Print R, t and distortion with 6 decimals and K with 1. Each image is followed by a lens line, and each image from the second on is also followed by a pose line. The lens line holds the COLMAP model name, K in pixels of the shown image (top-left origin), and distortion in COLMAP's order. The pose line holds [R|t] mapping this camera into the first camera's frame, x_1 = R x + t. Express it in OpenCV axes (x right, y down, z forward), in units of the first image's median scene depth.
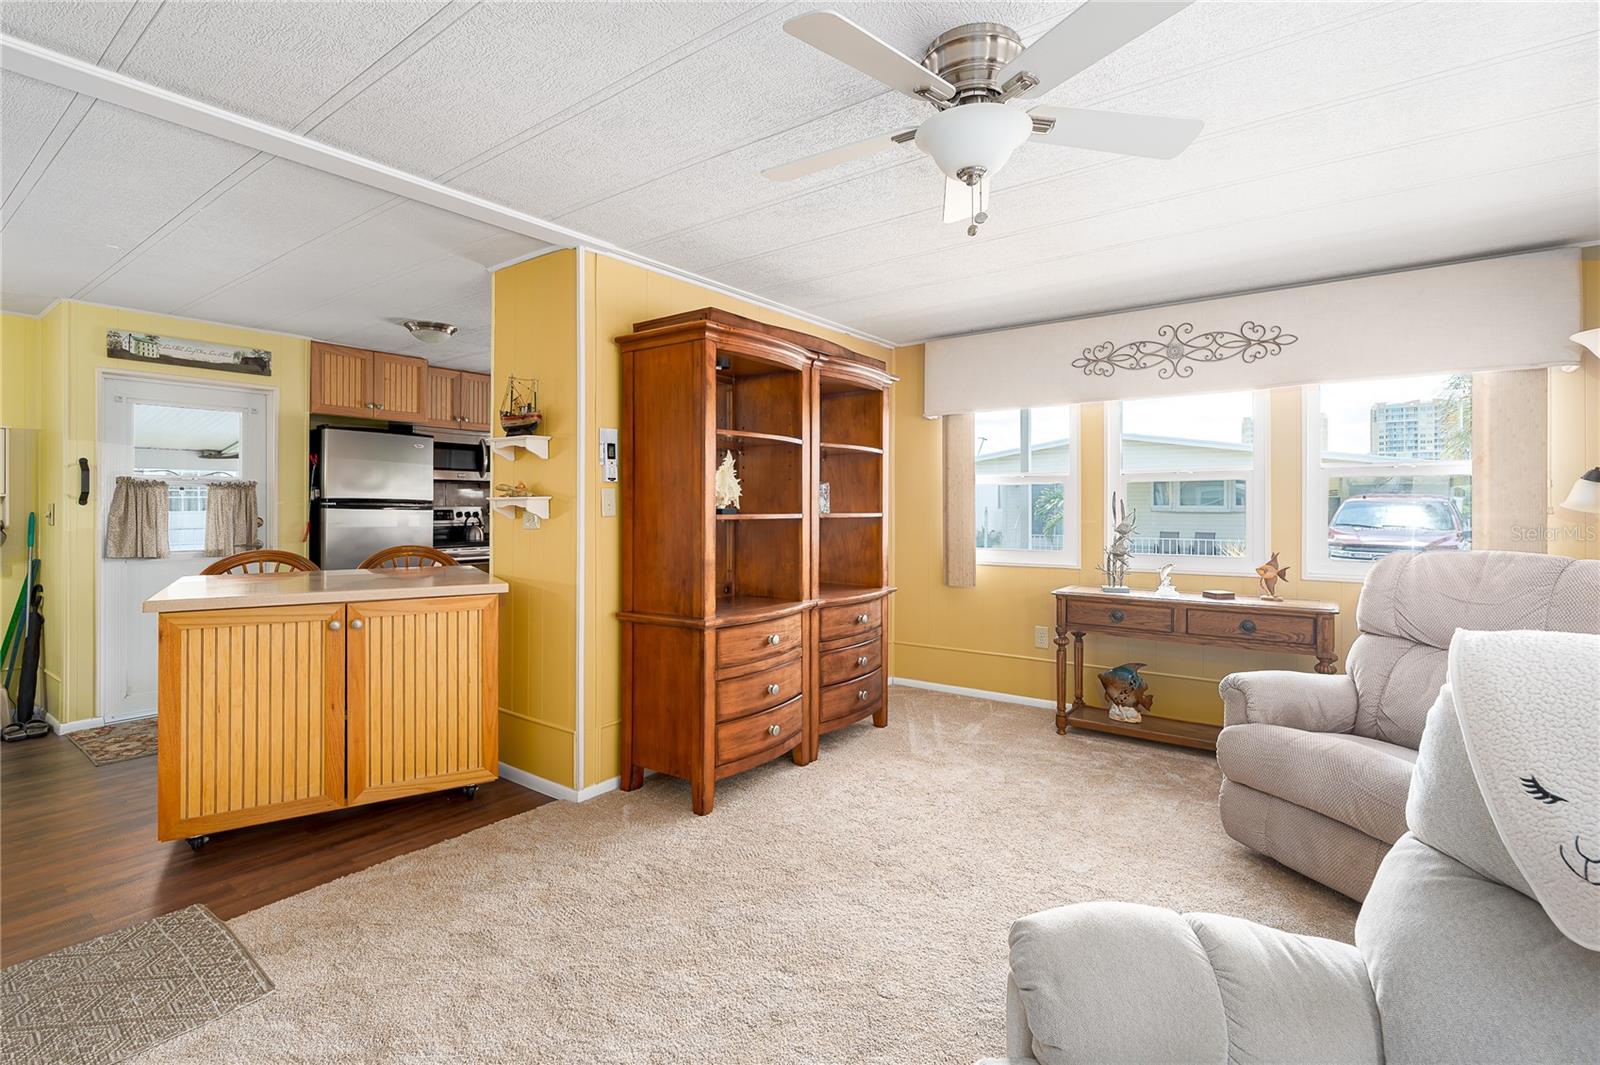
lens RADIAL K [[740.8, 0, 800.6], [0, 740.8, 496.3], [0, 0, 1]] dist [-0.001503, 0.000230]
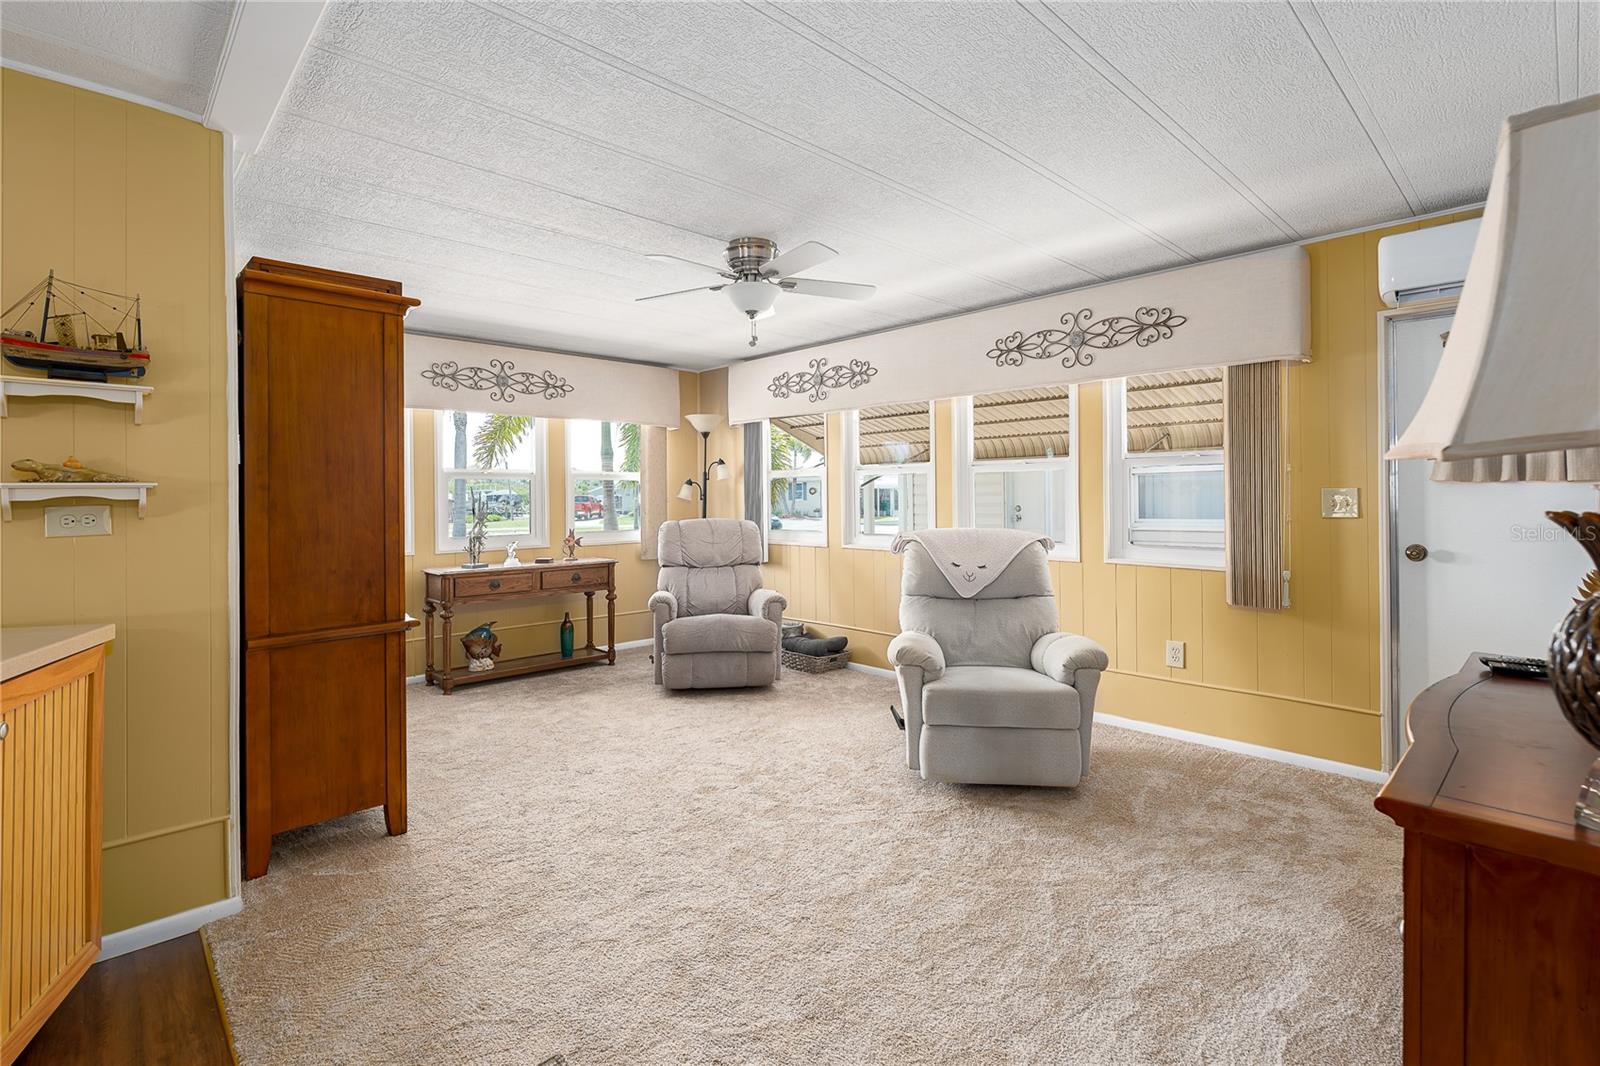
lens RADIAL K [[740.8, 0, 800.6], [0, 740.8, 496.8], [0, 0, 1]] dist [-0.001503, 0.000230]
pose [[0.155587, 0.000767, 0.987822, -0.691287], [-0.003140, 0.999995, -0.000282, 0.008242], [-0.987817, -0.003058, 0.155589, 0.264072]]
